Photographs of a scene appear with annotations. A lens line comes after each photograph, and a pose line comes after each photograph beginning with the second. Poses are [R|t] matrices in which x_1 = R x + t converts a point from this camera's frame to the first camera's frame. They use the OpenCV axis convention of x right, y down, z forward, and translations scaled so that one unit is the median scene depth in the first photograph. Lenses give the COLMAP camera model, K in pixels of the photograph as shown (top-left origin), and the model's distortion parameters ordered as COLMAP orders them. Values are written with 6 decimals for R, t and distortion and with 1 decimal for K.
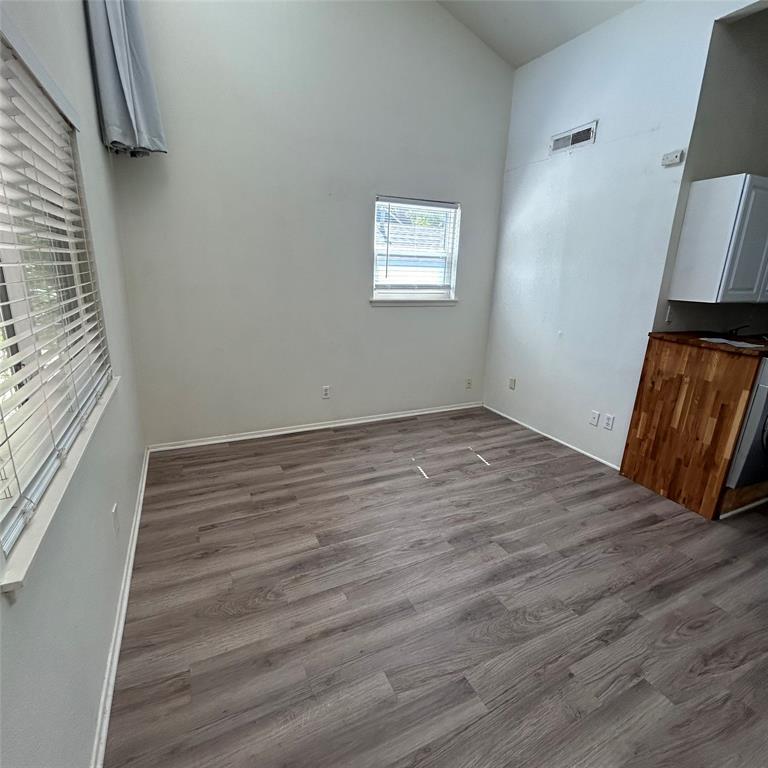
lens RADIAL K [[411.9, 0, 385.6], [0, 411.9, 382.4], [0, 0, 1]] dist [-0.008398, 0.005745]
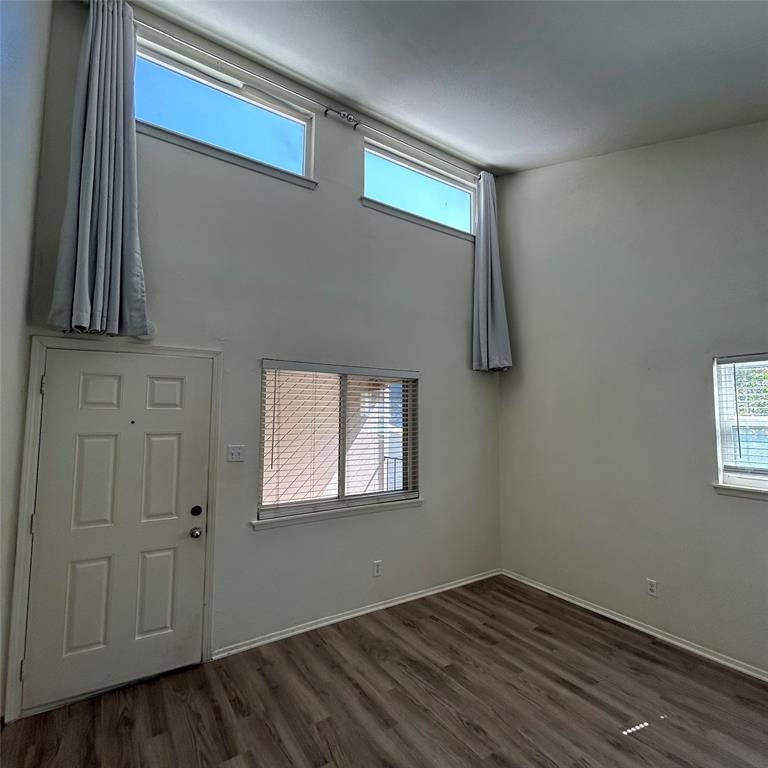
lens RADIAL K [[411.9, 0, 385.0], [0, 411.9, 383.7], [0, 0, 1]] dist [-0.008398, 0.005745]
pose [[0.144978, -0.108876, -0.983426, 0.883006], [-0.268021, 0.952445, -0.144958, -0.143591], [0.952442, 0.284595, 0.108902, 0.386224]]
